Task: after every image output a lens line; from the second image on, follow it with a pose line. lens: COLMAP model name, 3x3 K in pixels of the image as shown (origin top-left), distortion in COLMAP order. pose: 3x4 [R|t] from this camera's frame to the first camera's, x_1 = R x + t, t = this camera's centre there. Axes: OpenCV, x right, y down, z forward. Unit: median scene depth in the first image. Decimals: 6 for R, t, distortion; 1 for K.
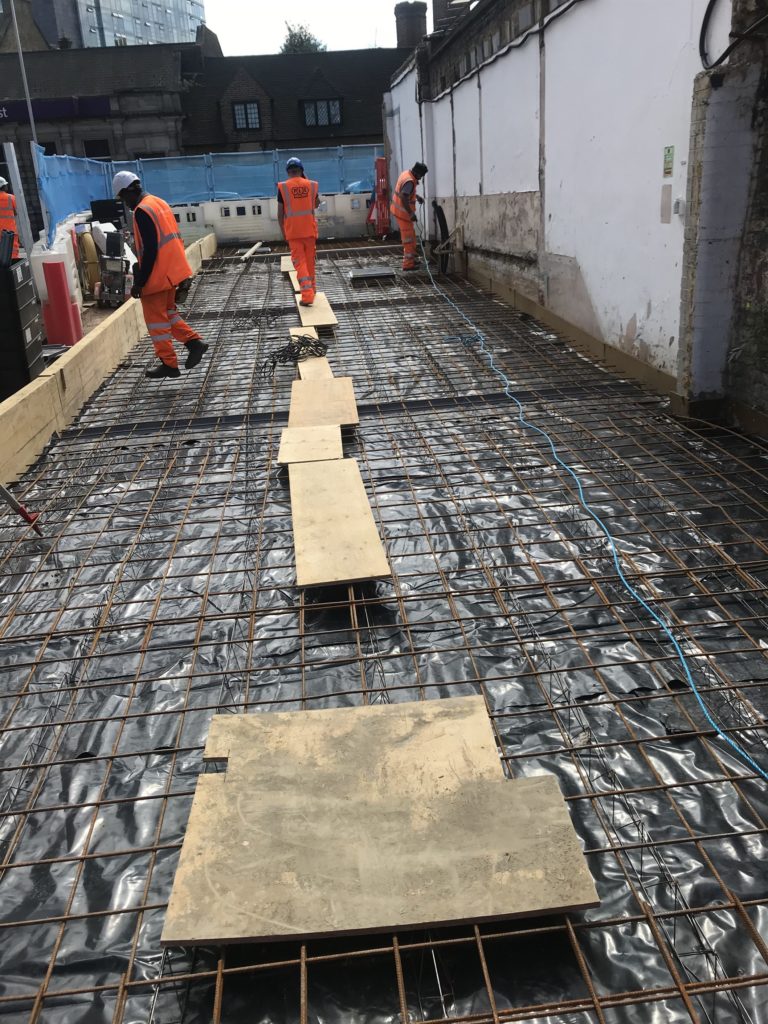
lens RADIAL K [[854.9, 0, 384.0], [0, 854.9, 512.0], [0, 0, 1]] dist [0.036249, 0.002425]
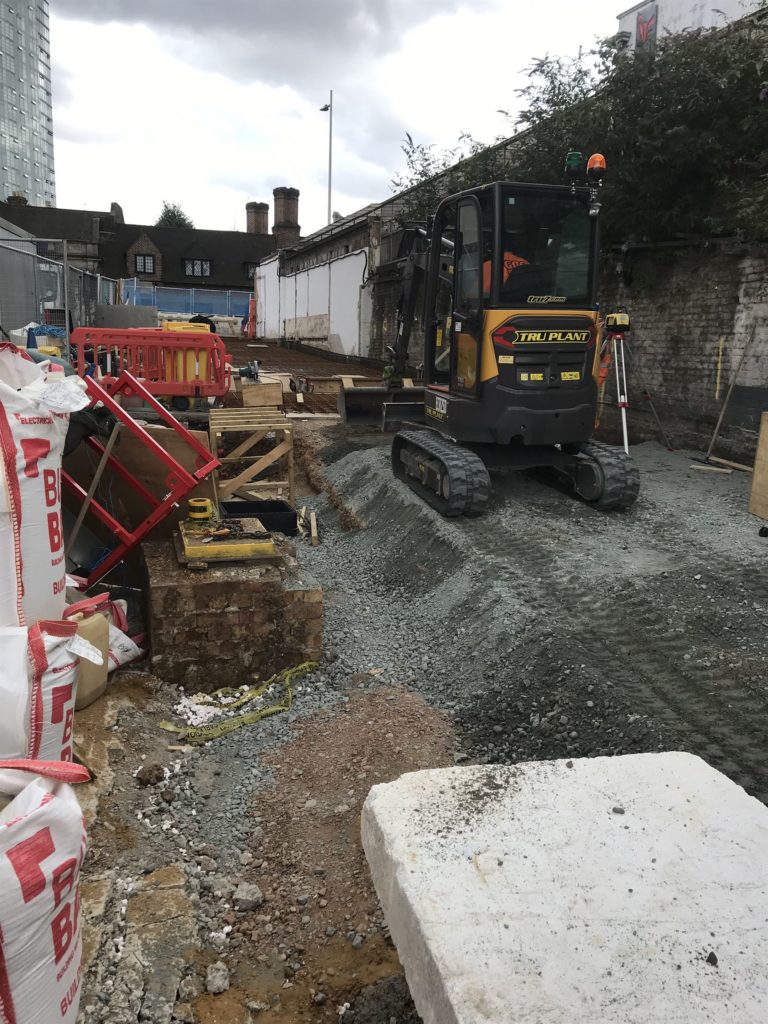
lens RADIAL K [[854.9, 0, 384.0], [0, 854.9, 512.0], [0, 0, 1]] dist [0.036249, 0.002425]
pose [[0.975240, 0.055332, 0.214115, -0.053778], [-0.019349, 0.985829, -0.166631, 0.188793], [-0.220301, 0.158363, 0.962491, -0.423708]]
